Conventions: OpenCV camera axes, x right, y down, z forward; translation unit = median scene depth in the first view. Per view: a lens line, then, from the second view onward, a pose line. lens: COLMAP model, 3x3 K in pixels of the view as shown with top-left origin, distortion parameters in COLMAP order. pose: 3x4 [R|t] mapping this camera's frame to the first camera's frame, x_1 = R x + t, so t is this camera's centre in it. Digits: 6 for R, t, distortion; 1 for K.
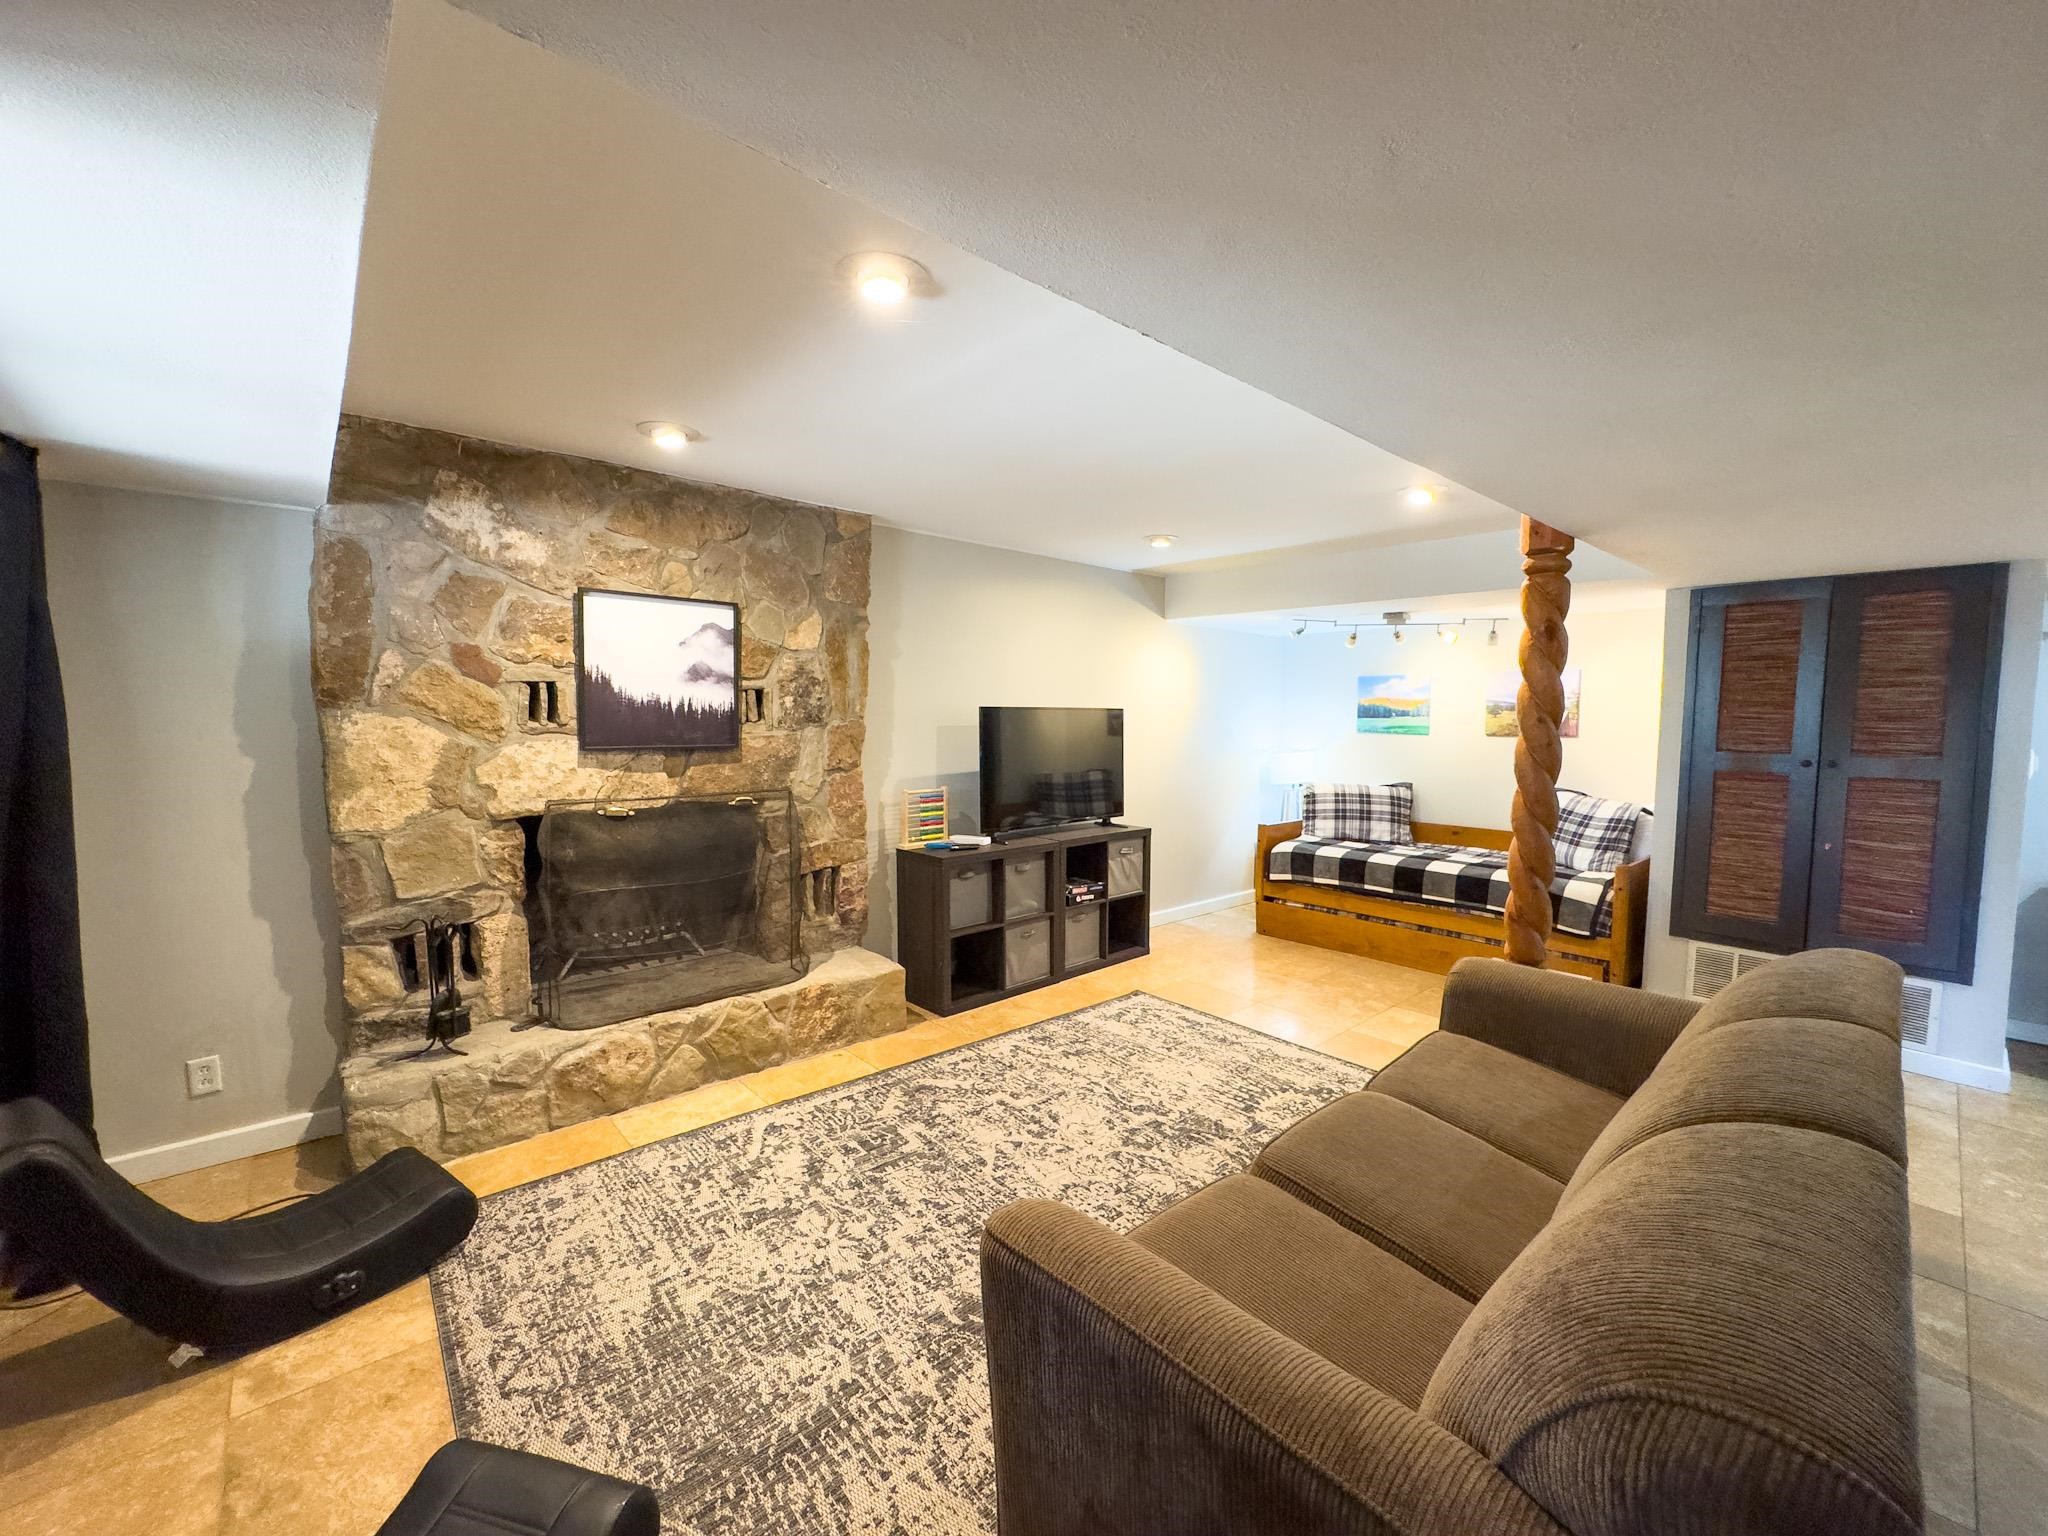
lens RADIAL K [[816.6, 0, 1019.3], [0, 816.6, 770.9], [0, 0, 1]] dist [-0.001965, 0.000364]
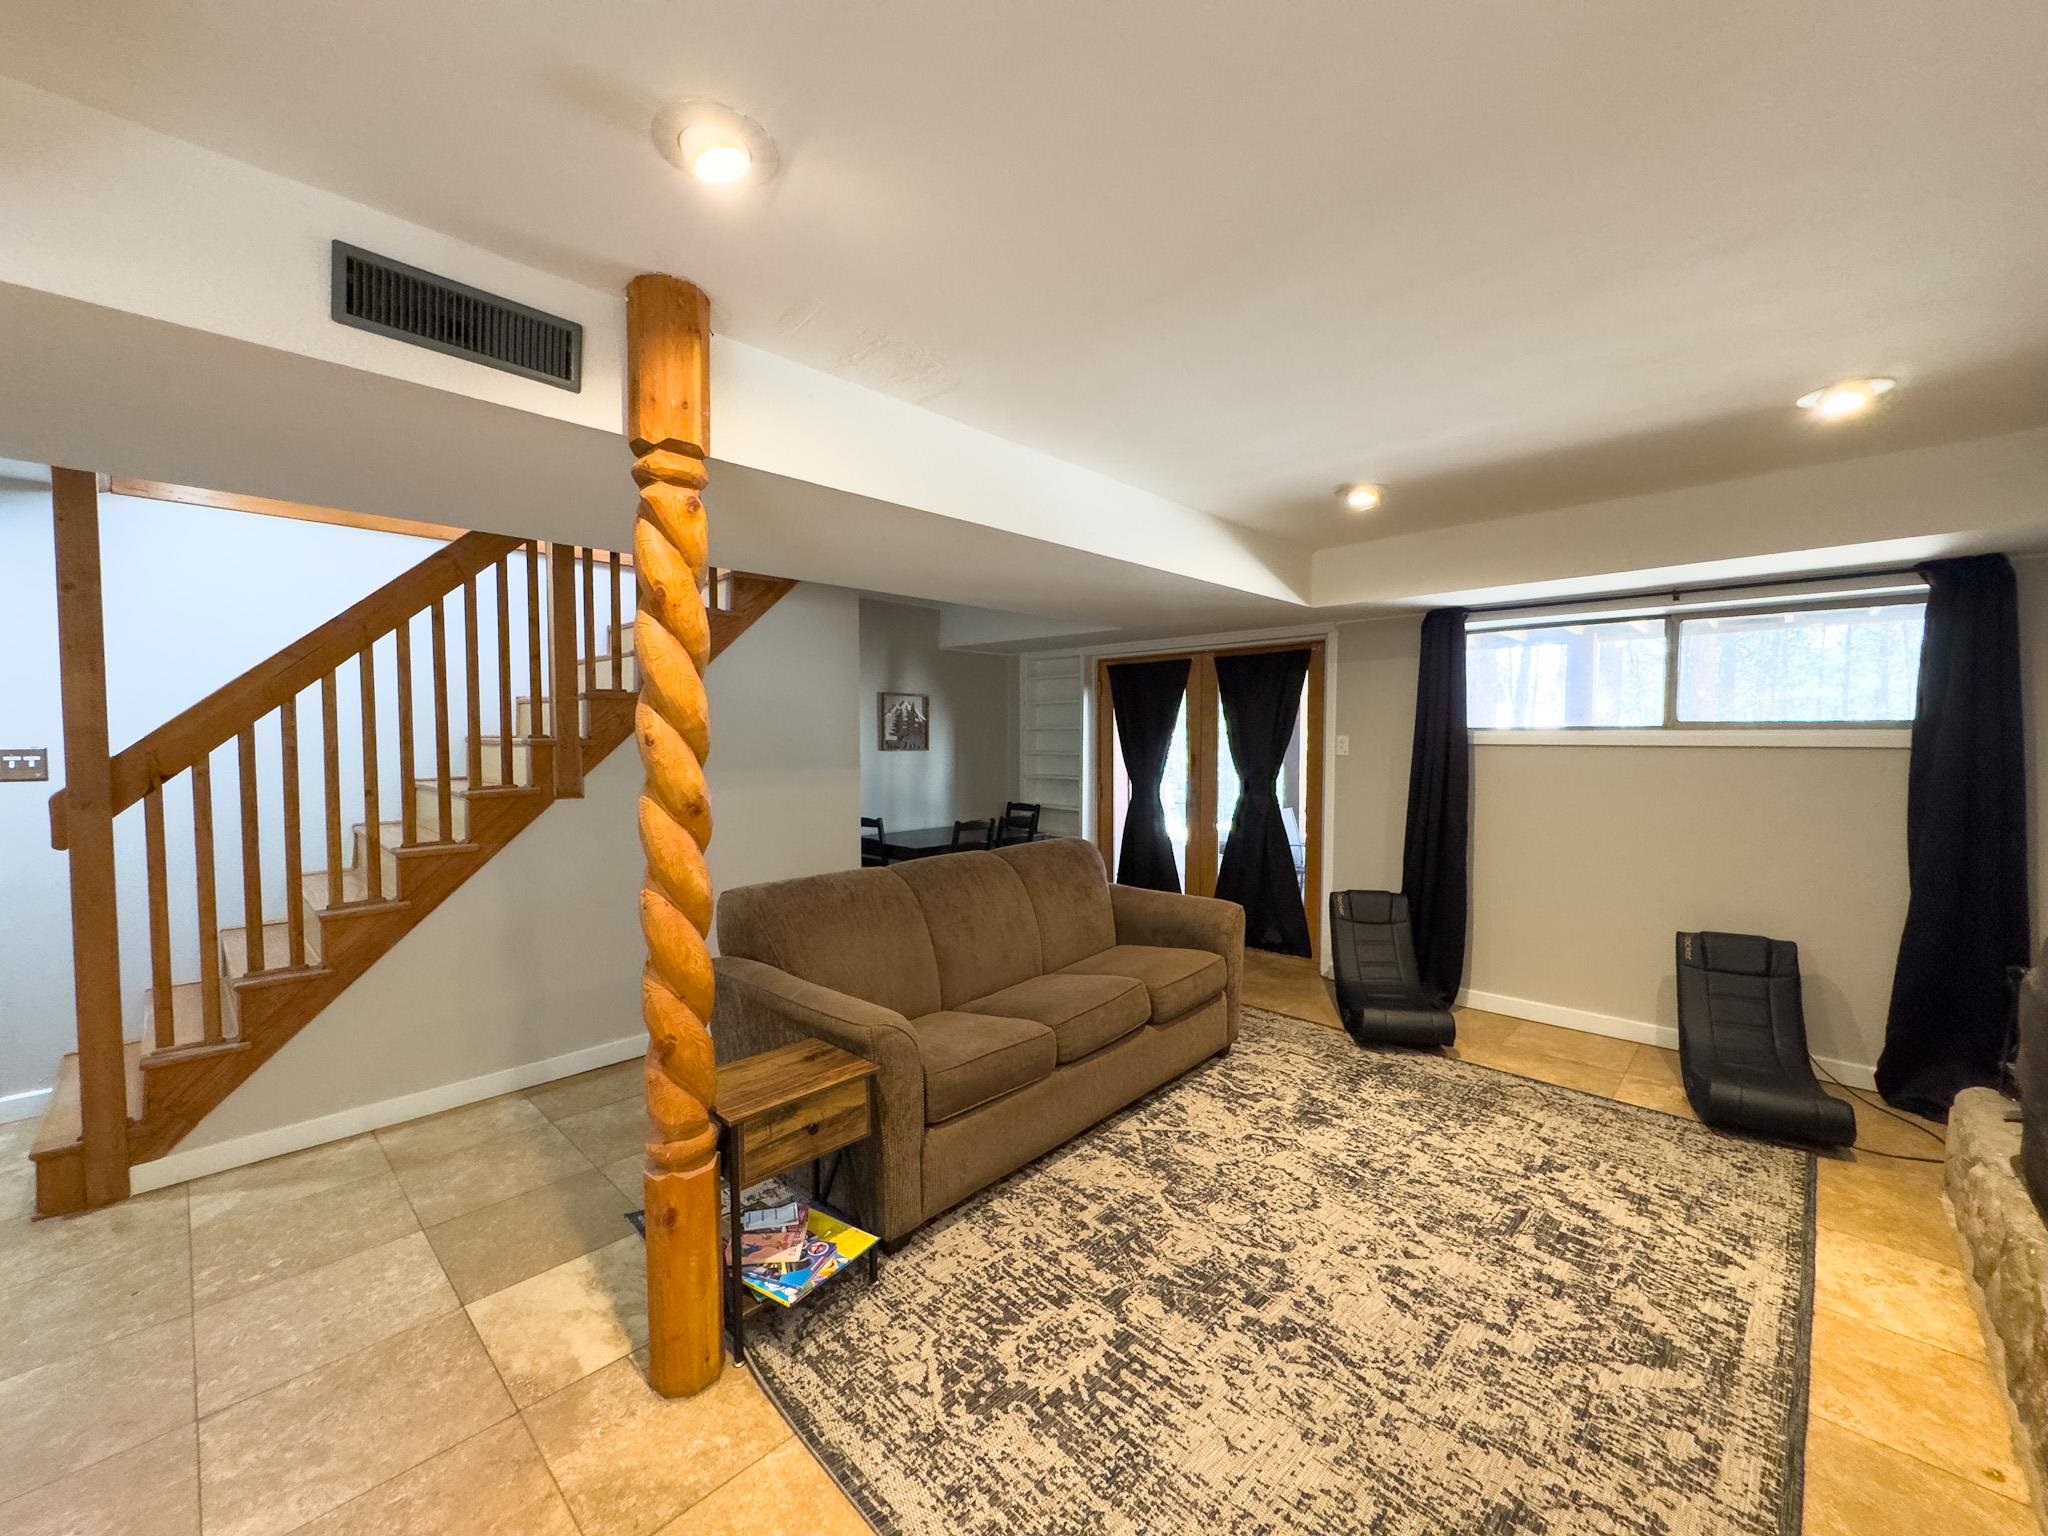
lens RADIAL K [[816.6, 0, 1028.9], [0, 816.6, 770.3], [0, 0, 1]] dist [-0.001965, 0.000364]
pose [[-0.995413, -0.006638, -0.095442, 0.453125], [-0.017048, 0.993930, 0.108682, -0.104517], [0.094141, 0.109811, -0.989484, 1.705889]]
